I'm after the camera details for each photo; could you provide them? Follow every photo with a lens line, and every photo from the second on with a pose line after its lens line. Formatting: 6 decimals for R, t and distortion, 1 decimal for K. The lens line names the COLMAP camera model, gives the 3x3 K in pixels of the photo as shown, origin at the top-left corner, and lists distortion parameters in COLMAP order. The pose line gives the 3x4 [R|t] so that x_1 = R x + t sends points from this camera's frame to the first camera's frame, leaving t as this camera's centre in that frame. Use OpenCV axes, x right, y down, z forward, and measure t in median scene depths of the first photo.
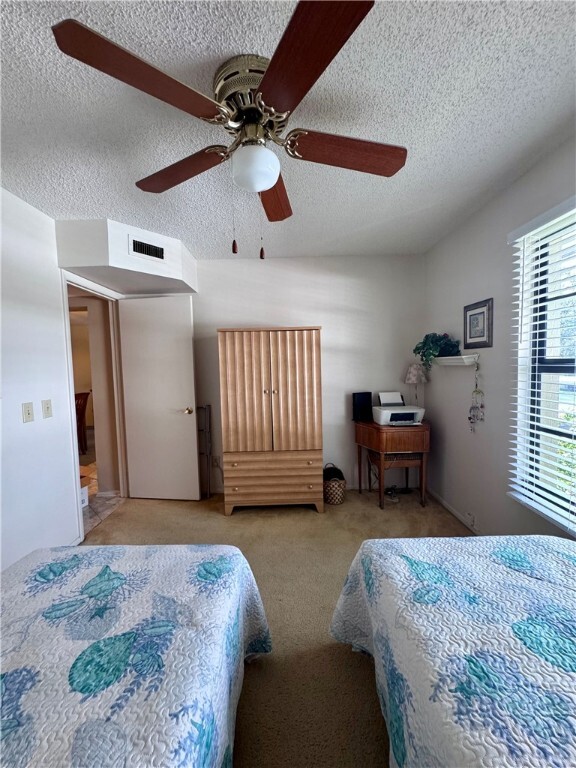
lens RADIAL K [[306.2, 0, 288.0], [0, 306.2, 384.0], [0, 0, 1]] dist [-0.001498, 0.000406]
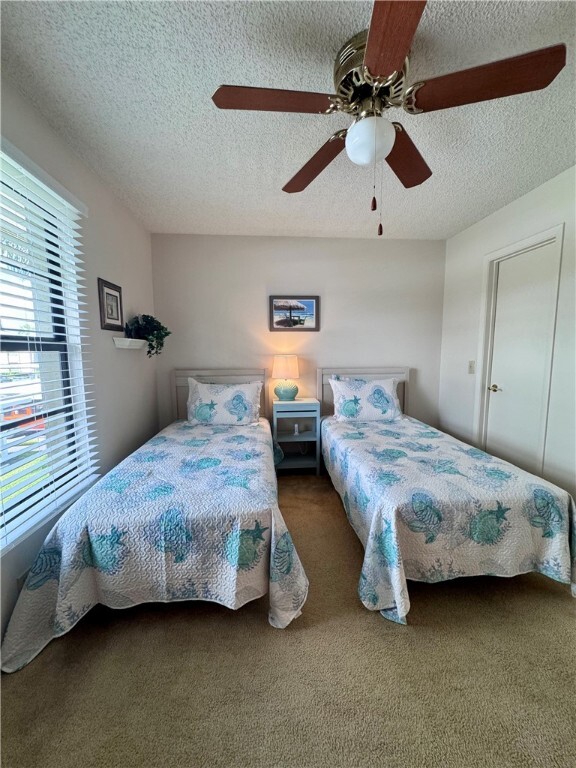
lens RADIAL K [[306.2, 0, 288.0], [0, 306.2, 384.0], [0, 0, 1]] dist [-0.001498, 0.000406]
pose [[-0.996466, 0.039300, -0.074237, 0.316242], [0.025632, 0.983912, 0.176806, -0.087472], [0.079991, 0.174278, -0.981442, 2.418403]]
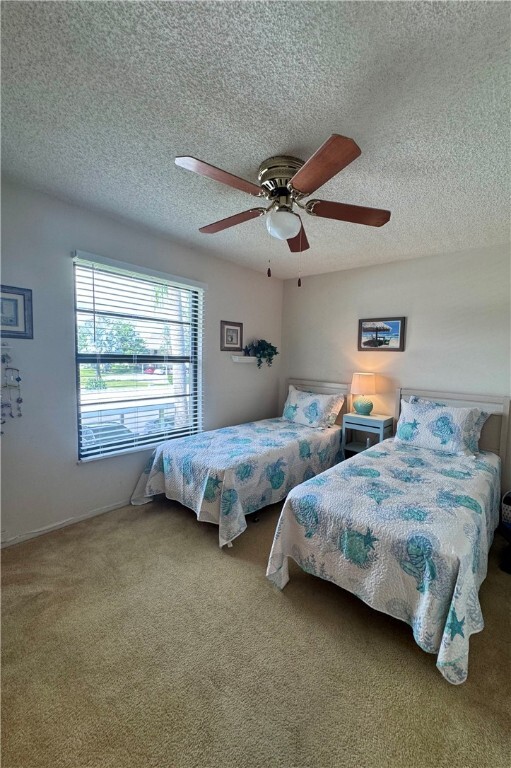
lens RADIAL K [[303.2, 0, 288.6], [0, 303.2, 387.7], [0, 0, 1]] dist [-0.000439, 0.000027]
pose [[-0.787957, -0.060060, 0.612794, -1.185374], [0.029130, 0.990481, 0.134533, -0.138759], [-0.615041, 0.123857, -0.778707, 2.469530]]
